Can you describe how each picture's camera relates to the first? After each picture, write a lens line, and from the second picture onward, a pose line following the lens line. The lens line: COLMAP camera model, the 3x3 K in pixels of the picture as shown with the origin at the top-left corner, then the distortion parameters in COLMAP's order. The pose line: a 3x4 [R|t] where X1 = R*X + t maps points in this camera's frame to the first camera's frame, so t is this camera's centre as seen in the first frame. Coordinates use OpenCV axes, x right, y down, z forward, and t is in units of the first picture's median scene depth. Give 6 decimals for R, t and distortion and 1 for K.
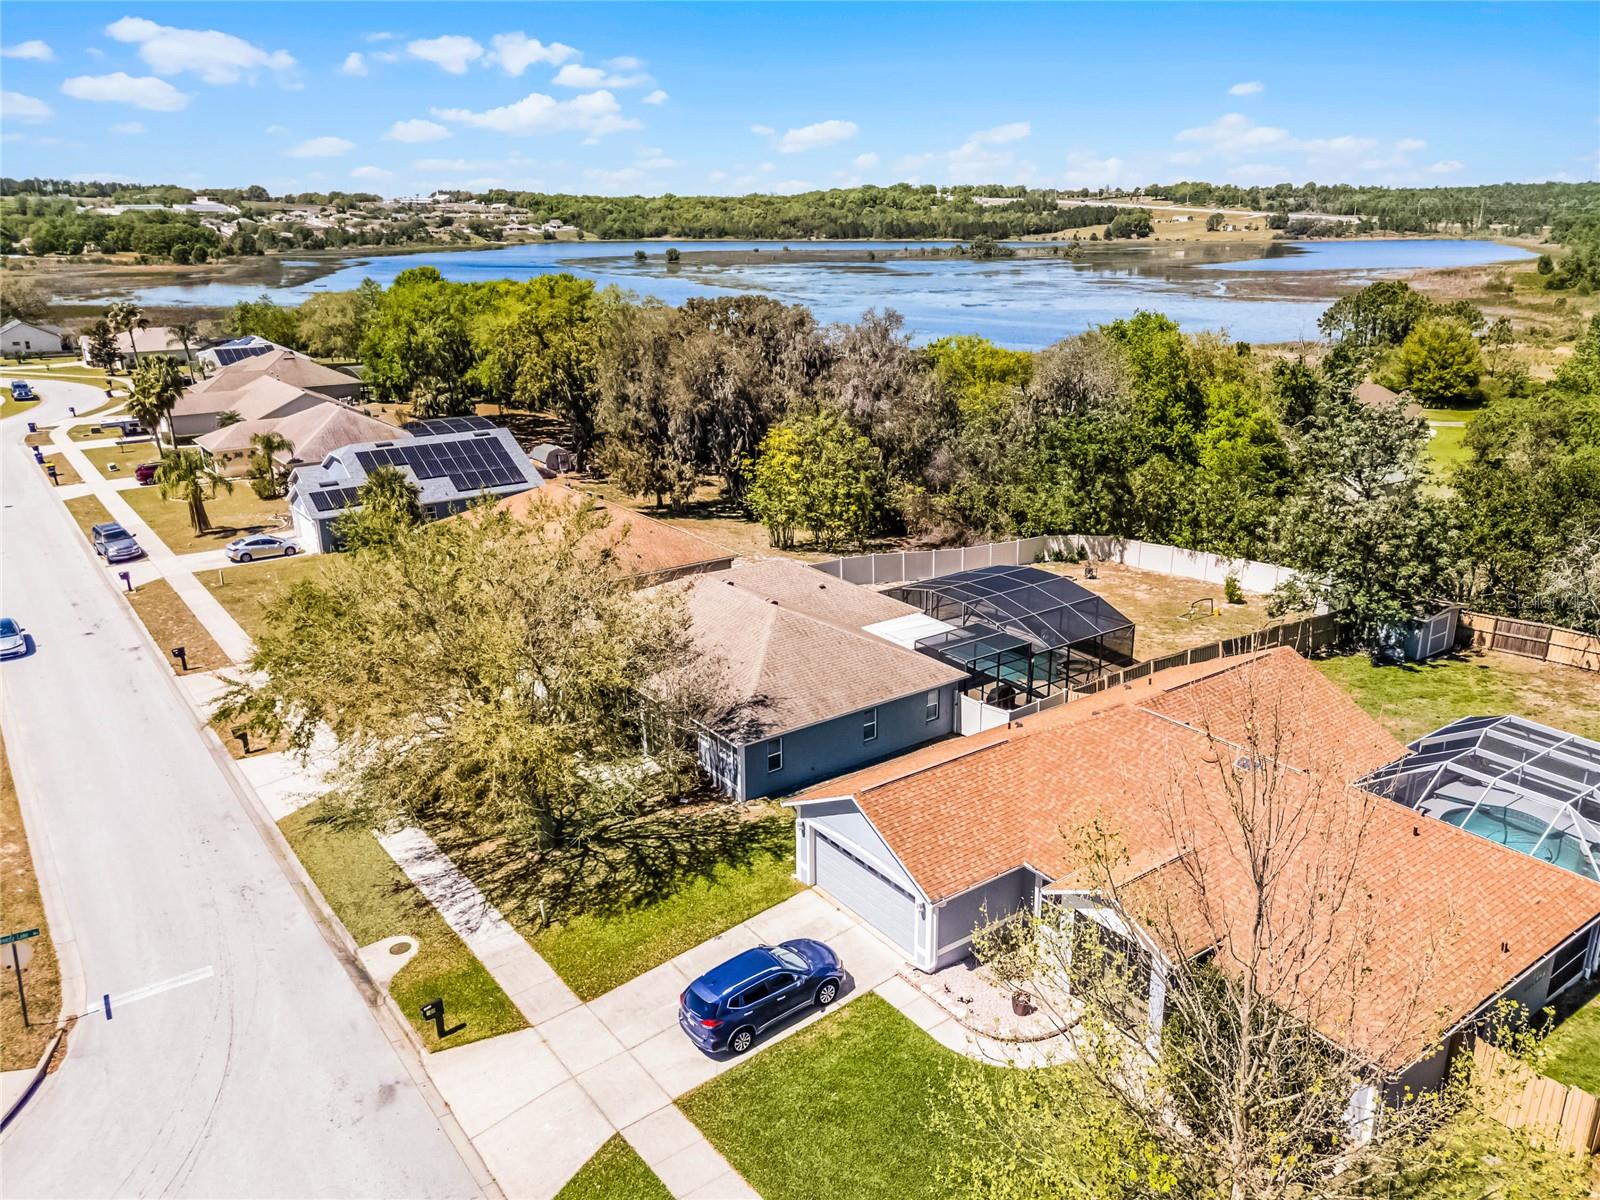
lens RADIAL K [[1178.4, 0, 800.0], [0, 1178.4, 600.0], [0, 0, 1]] dist [0.031296, -0.009251]
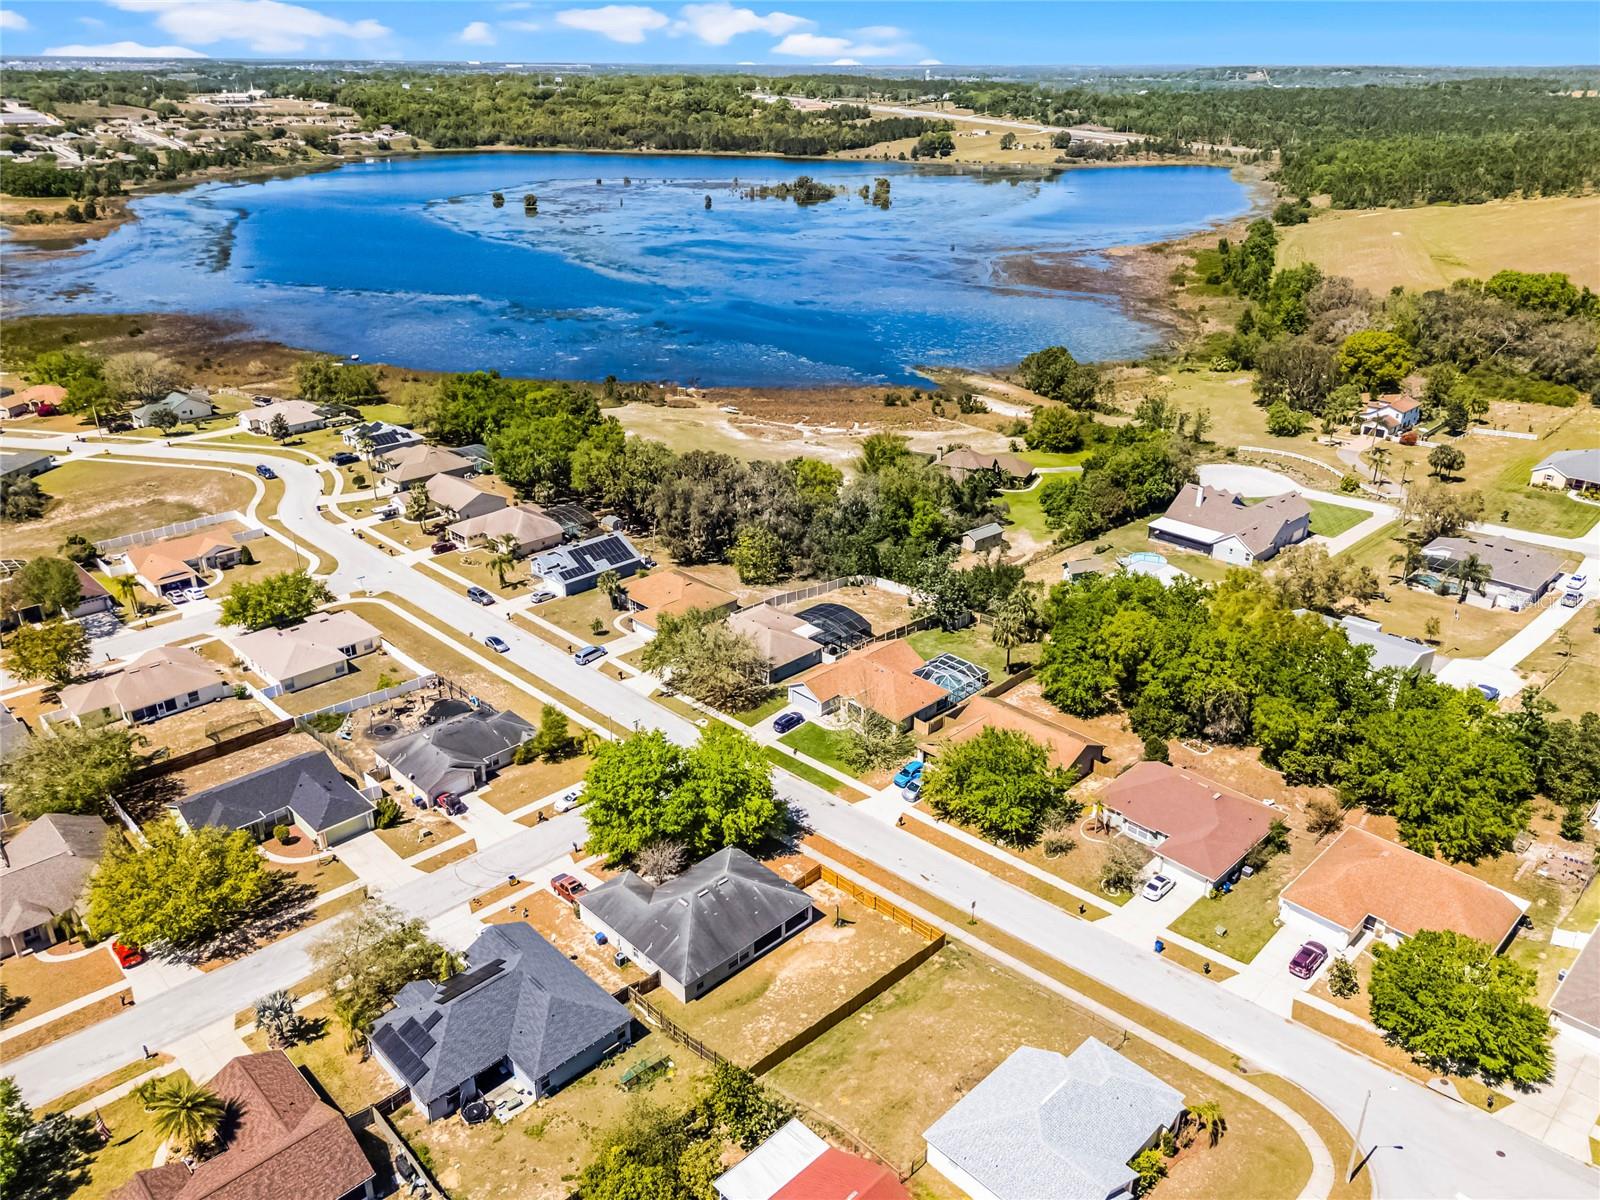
lens RADIAL K [[1178.4, 0, 800.0], [0, 1178.4, 600.0], [0, 0, 1]] dist [0.031296, -0.009251]
pose [[0.989152, -0.051787, 0.137462, -0.224168], [0.036329, 0.992968, 0.112669, -0.259742], [-0.142330, -0.106452, 0.984078, -1.353079]]
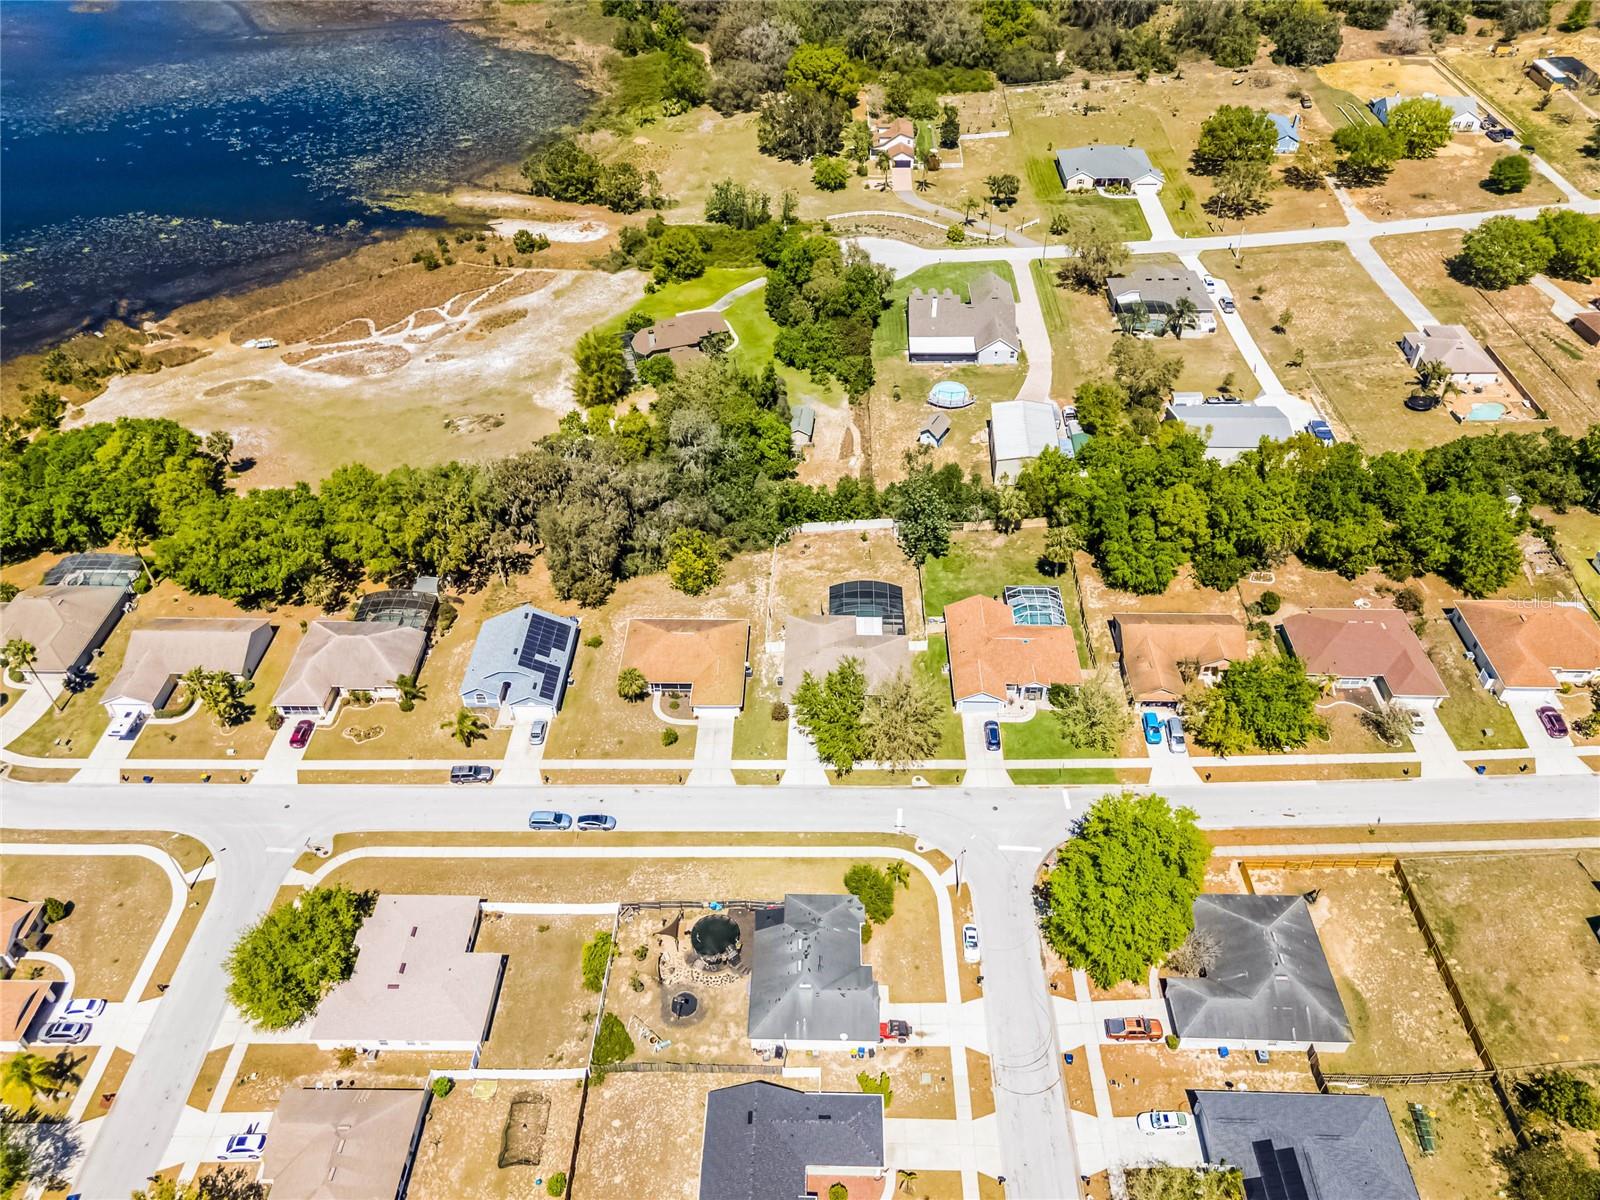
lens RADIAL K [[1178.4, 0, 800.0], [0, 1178.4, 600.0], [0, 0, 1]] dist [0.031296, -0.009251]
pose [[0.608794, -0.519500, 0.599574, -1.104045], [0.249973, 0.842887, 0.476502, -0.933579], [-0.752916, -0.140214, 0.643006, -0.516386]]
